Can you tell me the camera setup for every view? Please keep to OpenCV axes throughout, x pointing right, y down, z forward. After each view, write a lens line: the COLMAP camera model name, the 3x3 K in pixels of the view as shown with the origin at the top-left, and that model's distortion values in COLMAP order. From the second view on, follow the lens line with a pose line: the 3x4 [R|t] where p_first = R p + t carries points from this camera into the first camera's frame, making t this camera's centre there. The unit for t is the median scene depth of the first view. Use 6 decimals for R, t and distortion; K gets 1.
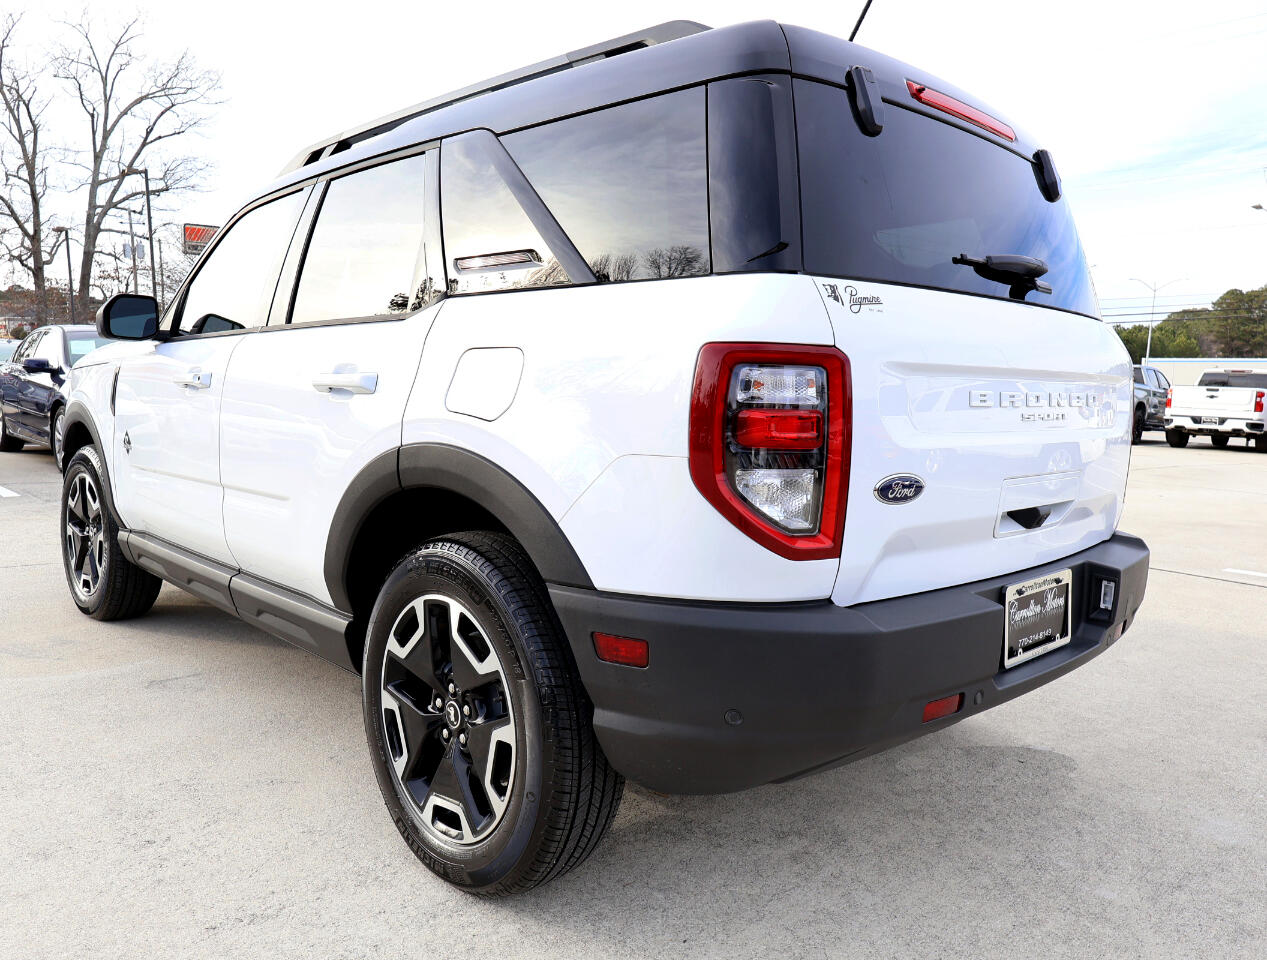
lens RADIAL K [[932.6, 0, 633.5], [0, 932.6, 480.0], [0, 0, 1]] dist [-0.003328, -0.001753]
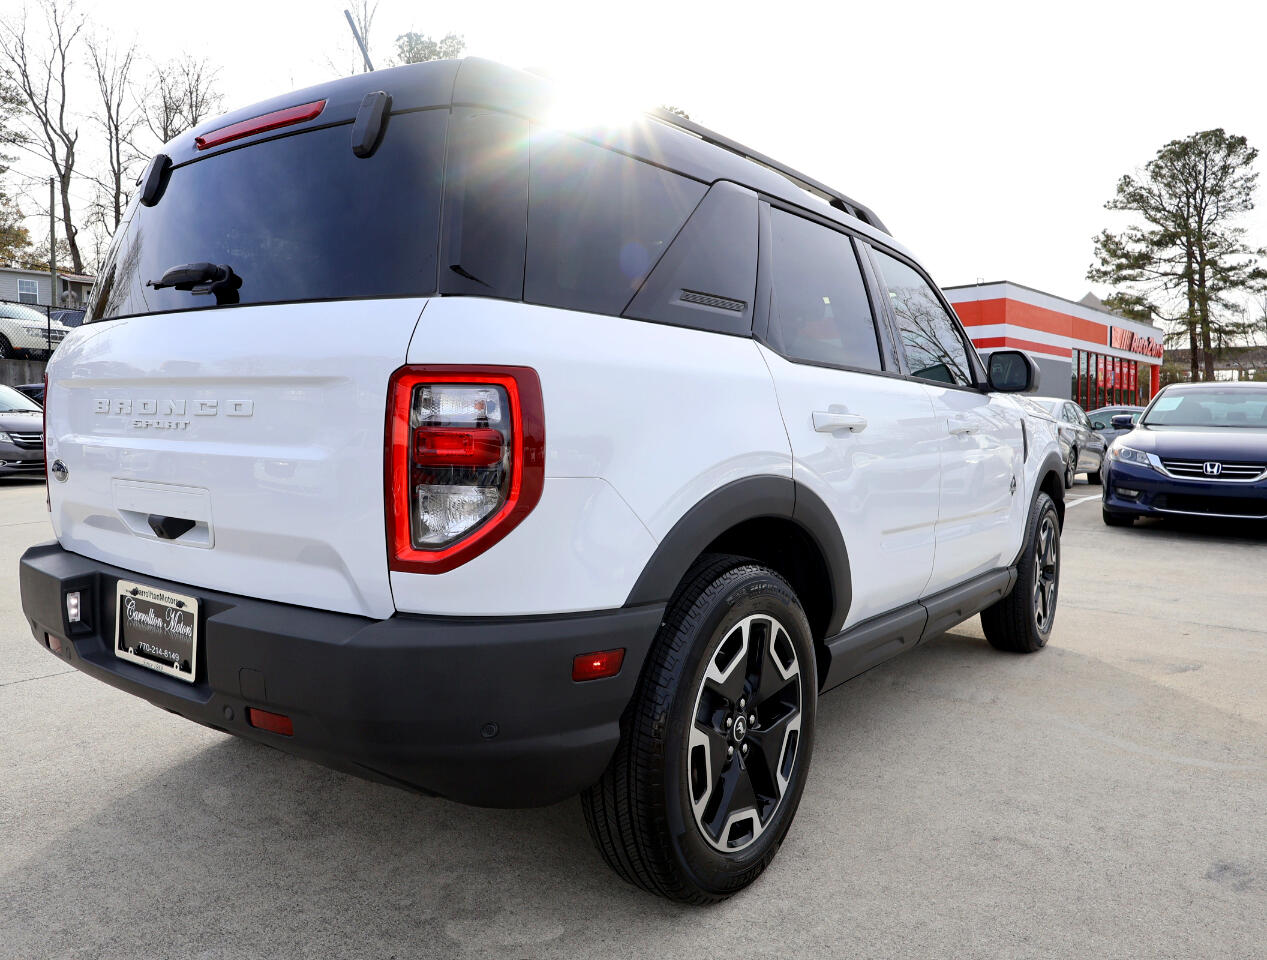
lens RADIAL K [[932.6, 0, 633.5], [0, 932.6, 480.0], [0, 0, 1]] dist [-0.003328, -0.001753]
pose [[0.183361, 0.046485, -0.981946, 0.809645], [-0.116726, 0.992844, 0.025205, -0.049917], [0.976091, 0.109997, 0.187475, 0.707322]]
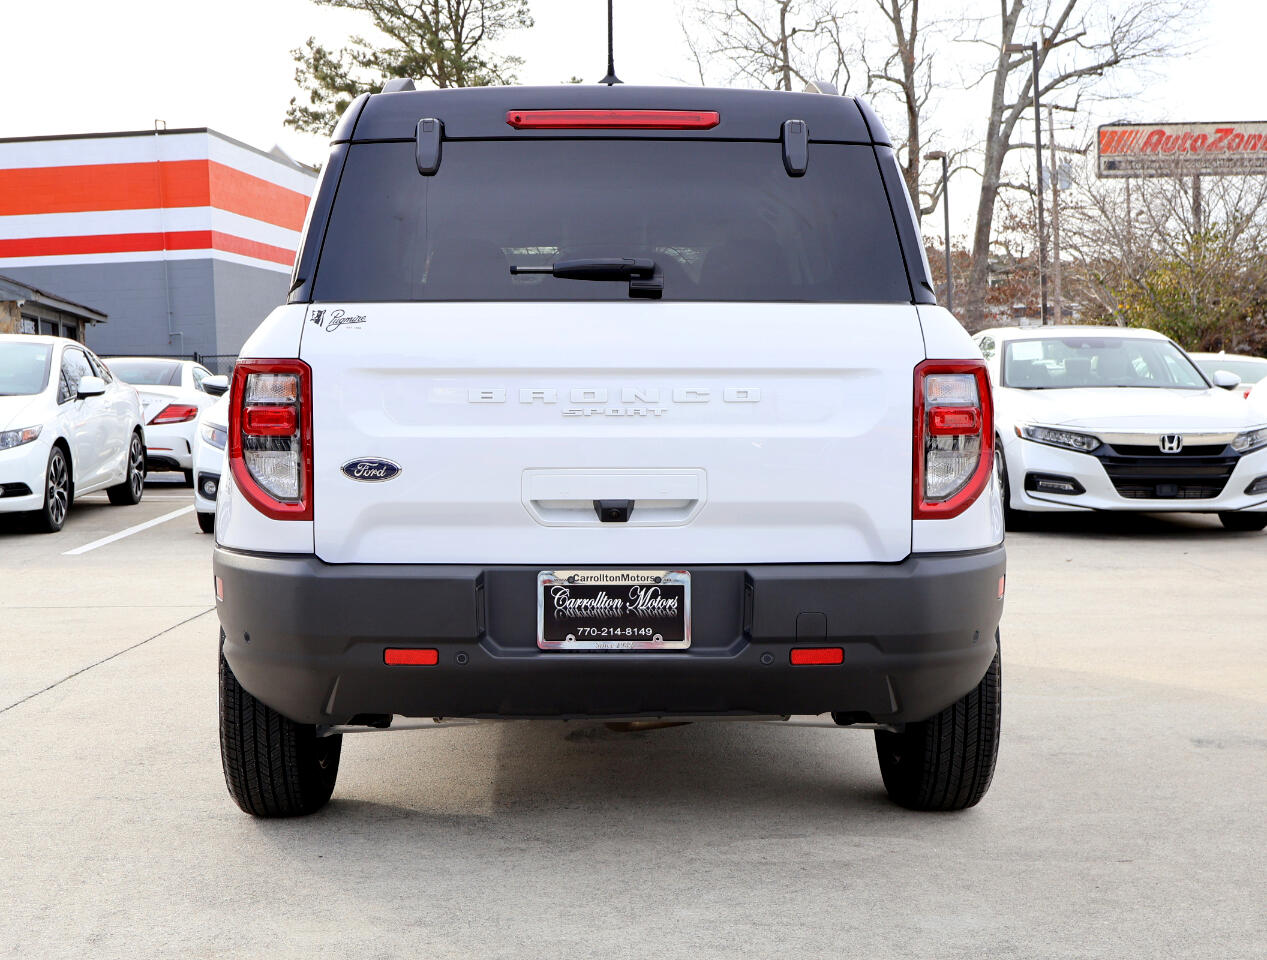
lens RADIAL K [[1889.0, 0, 633.5], [0, 1889.0, 480.0], [0, 0, 1]] dist [0.000216, 0.066677]
pose [[0.739280, 0.007769, -0.673353, 1.001730], [-0.050489, 0.997758, -0.043920, 0.052021], [0.671503, 0.066466, 0.738015, -0.275346]]
